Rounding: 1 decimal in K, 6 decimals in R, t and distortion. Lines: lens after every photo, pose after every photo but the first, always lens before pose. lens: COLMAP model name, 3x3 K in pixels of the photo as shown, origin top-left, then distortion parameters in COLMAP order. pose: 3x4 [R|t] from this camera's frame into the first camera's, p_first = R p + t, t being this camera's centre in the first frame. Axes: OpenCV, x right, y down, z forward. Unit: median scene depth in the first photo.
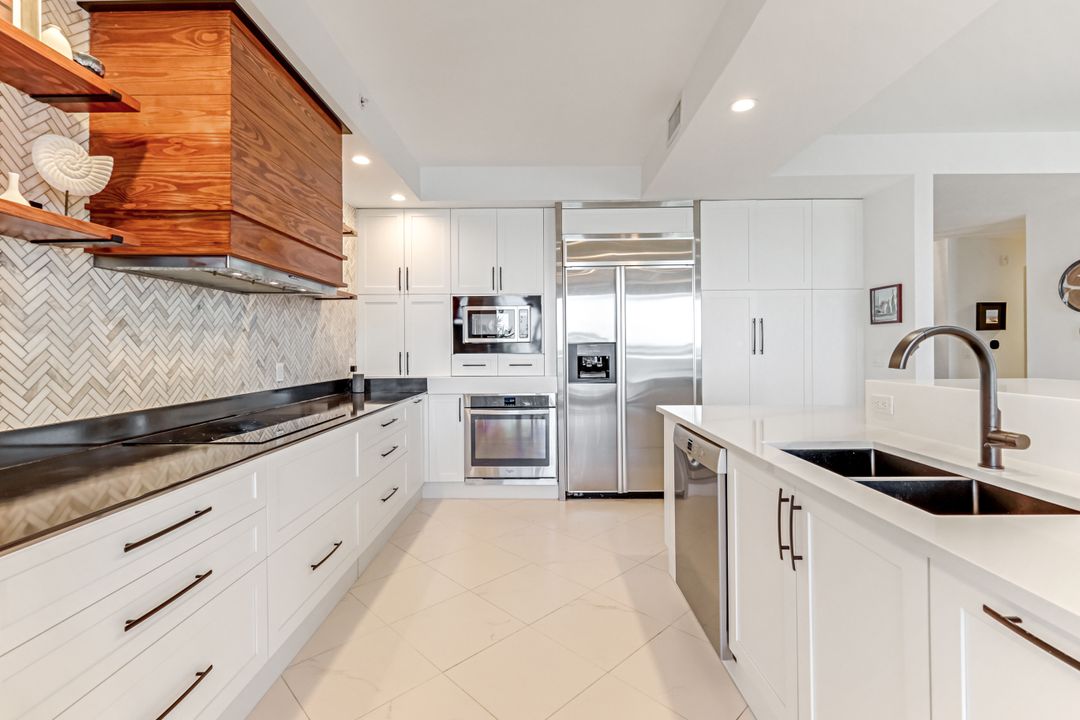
lens RADIAL K [[487.8, 0, 542.3], [0, 487.8, 348.3], [0, 0, 1]] dist [0.007856, 0.000844]
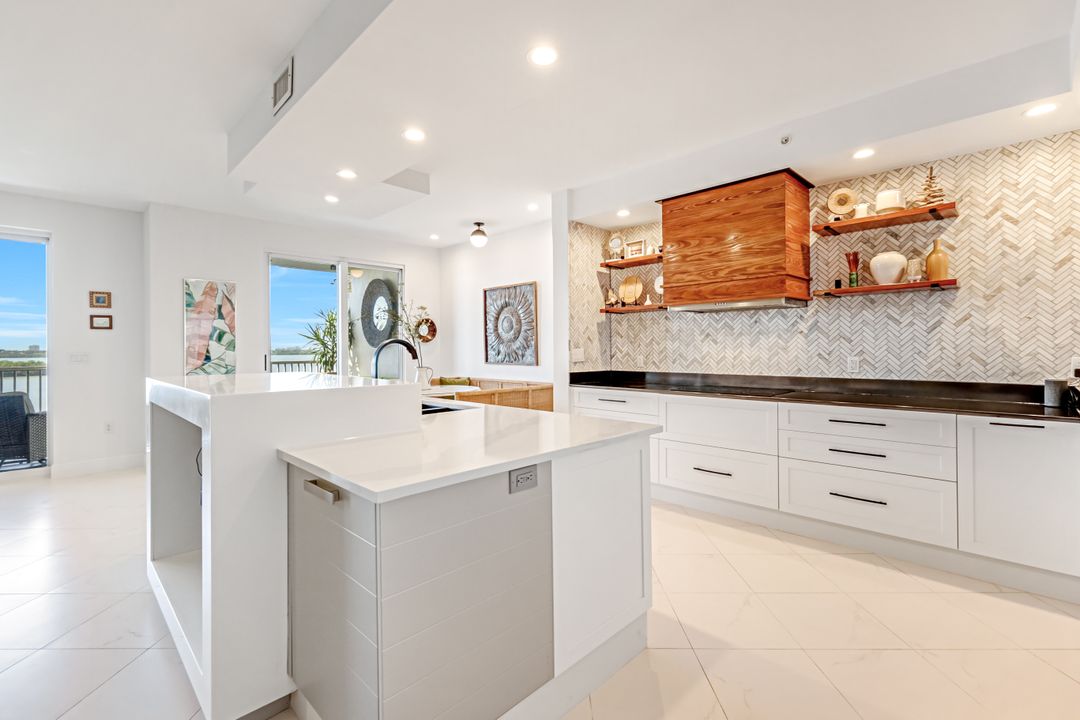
lens RADIAL K [[487.8, 0, 541.1], [0, 487.8, 354.8], [0, 0, 1]] dist [0.007856, 0.000844]
pose [[-0.710567, 0.019262, -0.703366, 0.832587], [0.010088, 0.999801, 0.017188, -0.003074], [0.703558, 0.005117, -0.710620, 1.312037]]
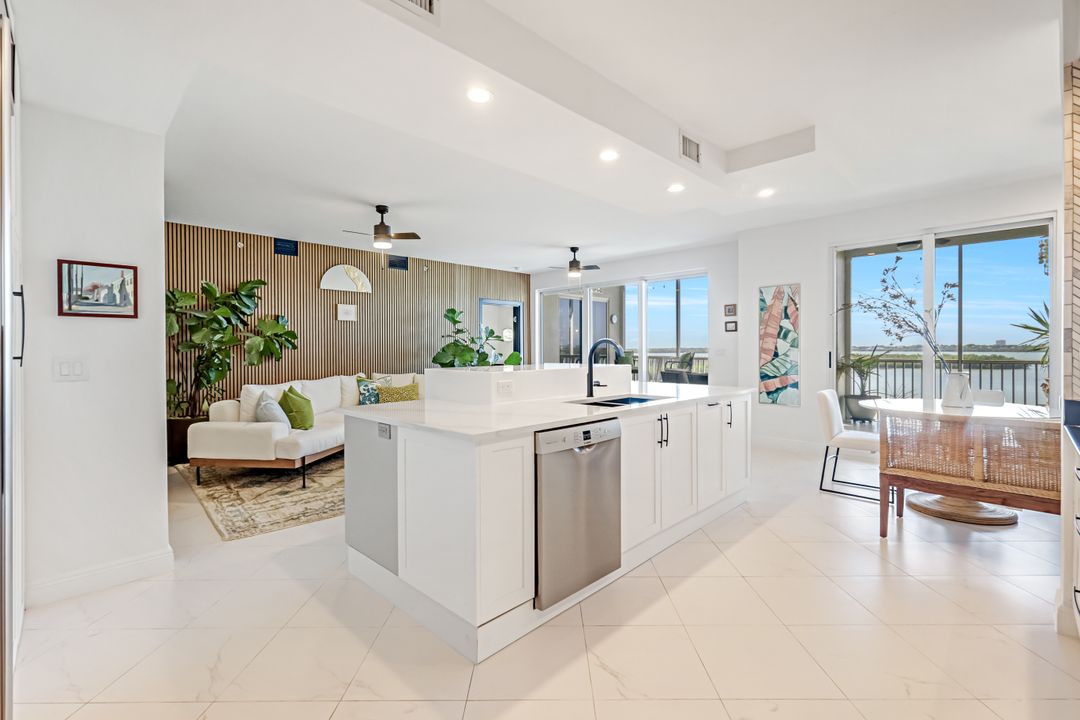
lens RADIAL K [[487.8, 0, 531.2], [0, 487.8, 354.0], [0, 0, 1]] dist [0.007856, 0.000844]
pose [[-0.717324, 0.004604, 0.696724, -0.271884], [0.011126, 0.999926, 0.004848, 0.006241], [-0.696650, 0.011229, -0.717323, 1.348435]]
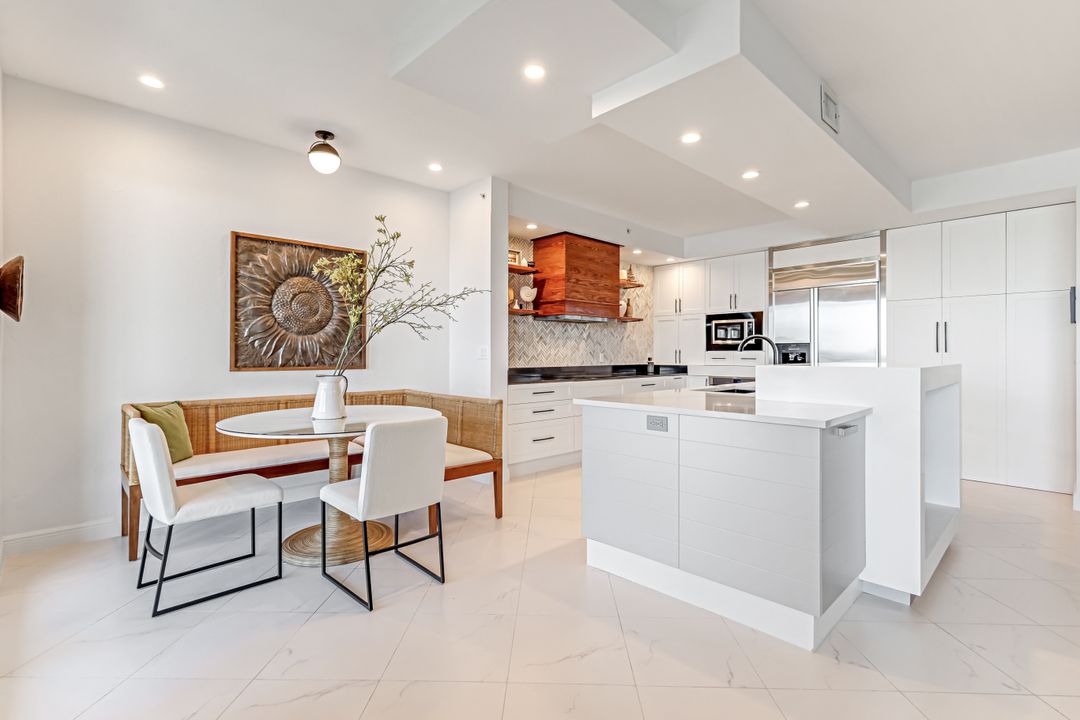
lens RADIAL K [[487.8, 0, 534.5], [0, 487.8, 352.4], [0, 0, 1]] dist [0.007856, 0.000844]
pose [[0.690095, 0.007319, -0.723682, 0.815443], [-0.005644, 0.999973, 0.004731, 0.016295], [0.723697, 0.000820, 0.690117, -0.697149]]
